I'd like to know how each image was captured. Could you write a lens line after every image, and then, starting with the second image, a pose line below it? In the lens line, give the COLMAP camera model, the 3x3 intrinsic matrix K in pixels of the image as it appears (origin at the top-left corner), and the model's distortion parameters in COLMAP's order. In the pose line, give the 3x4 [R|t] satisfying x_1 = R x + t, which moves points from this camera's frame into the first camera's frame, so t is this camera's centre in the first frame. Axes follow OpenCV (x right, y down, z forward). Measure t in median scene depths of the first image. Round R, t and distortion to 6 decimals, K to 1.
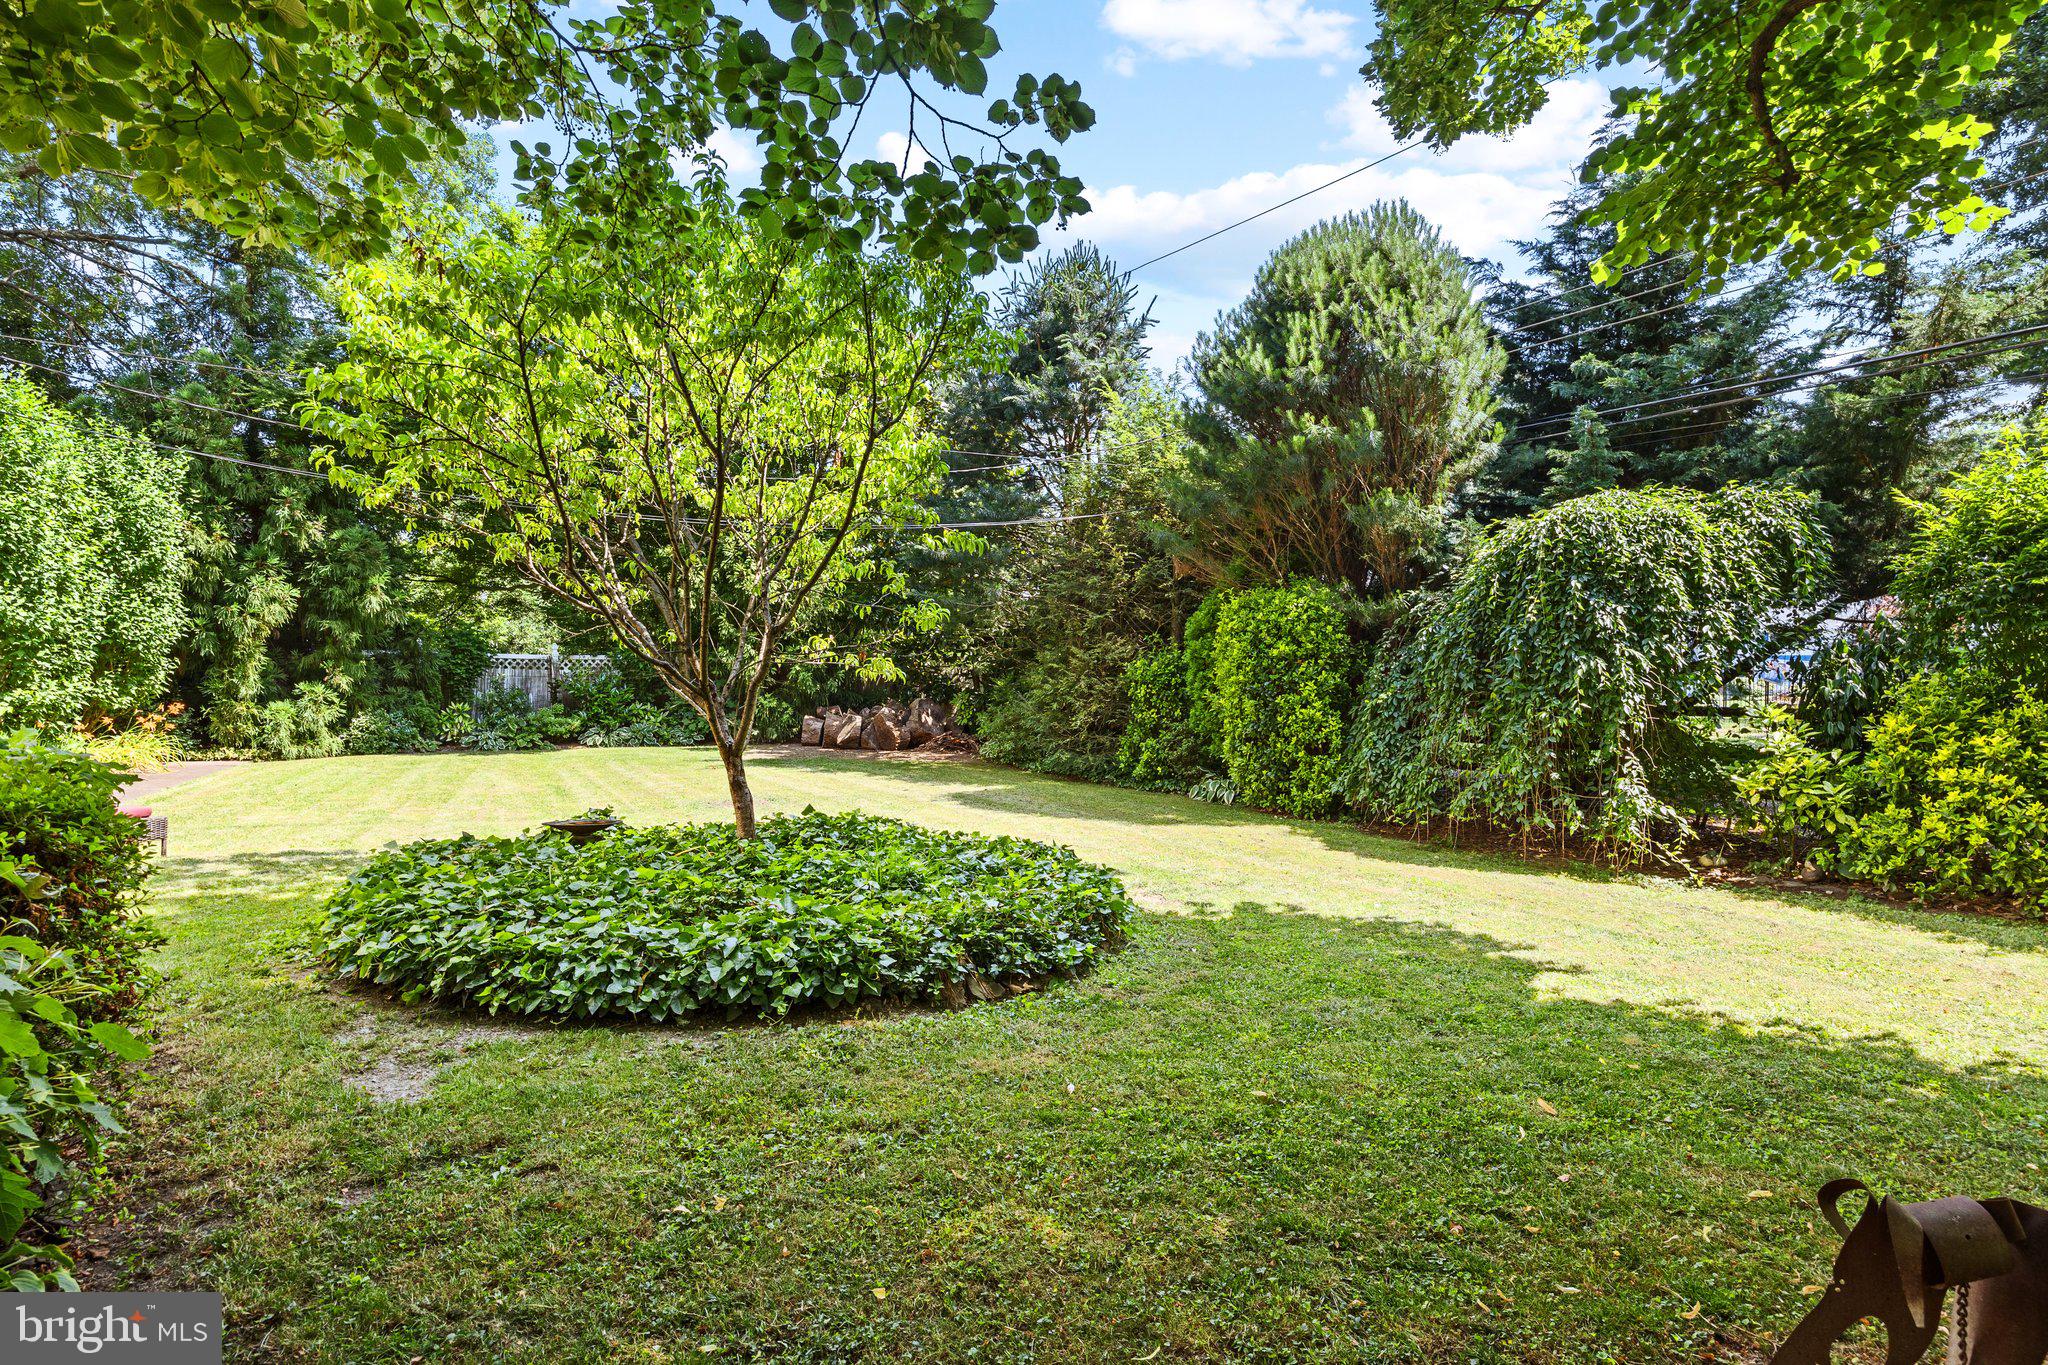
lens RADIAL K [[1035.1, 0, 1014.5], [0, 1035.1, 696.2], [0, 0, 1]] dist [-0.011780, -0.000458]
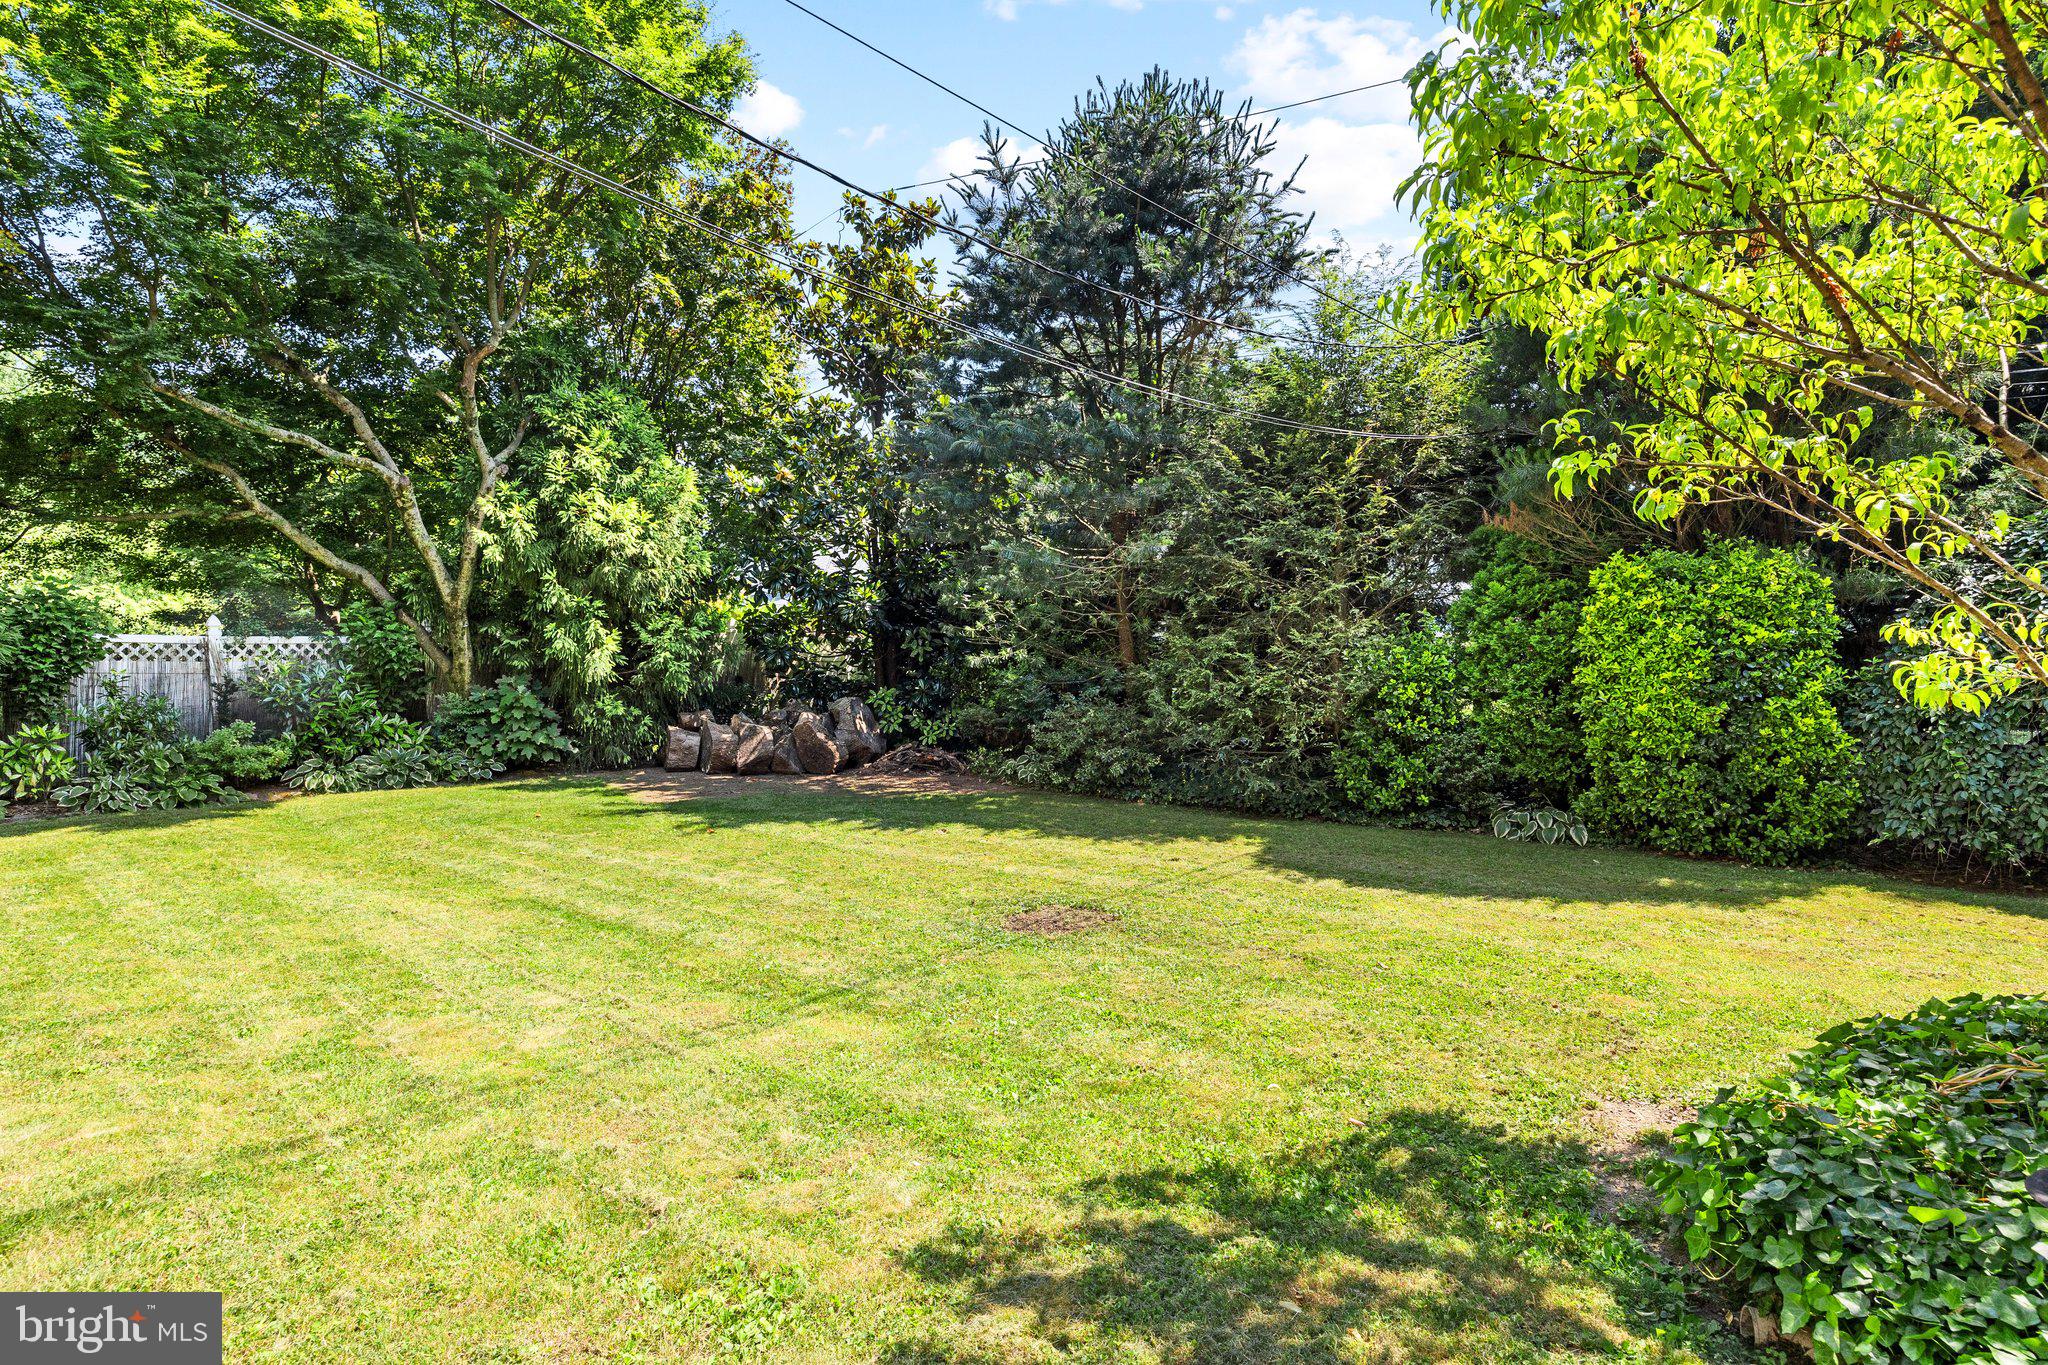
lens RADIAL K [[1120.6, 0, 1034.5], [0, 1120.6, 677.6], [0, 0, 1]] dist [-0.002295, 0.000157]
pose [[0.923636, -0.014217, 0.383006, -0.519064], [0.013406, 0.999899, 0.004785, -0.026577], [-0.383035, 0.000715, 0.923733, 0.476707]]
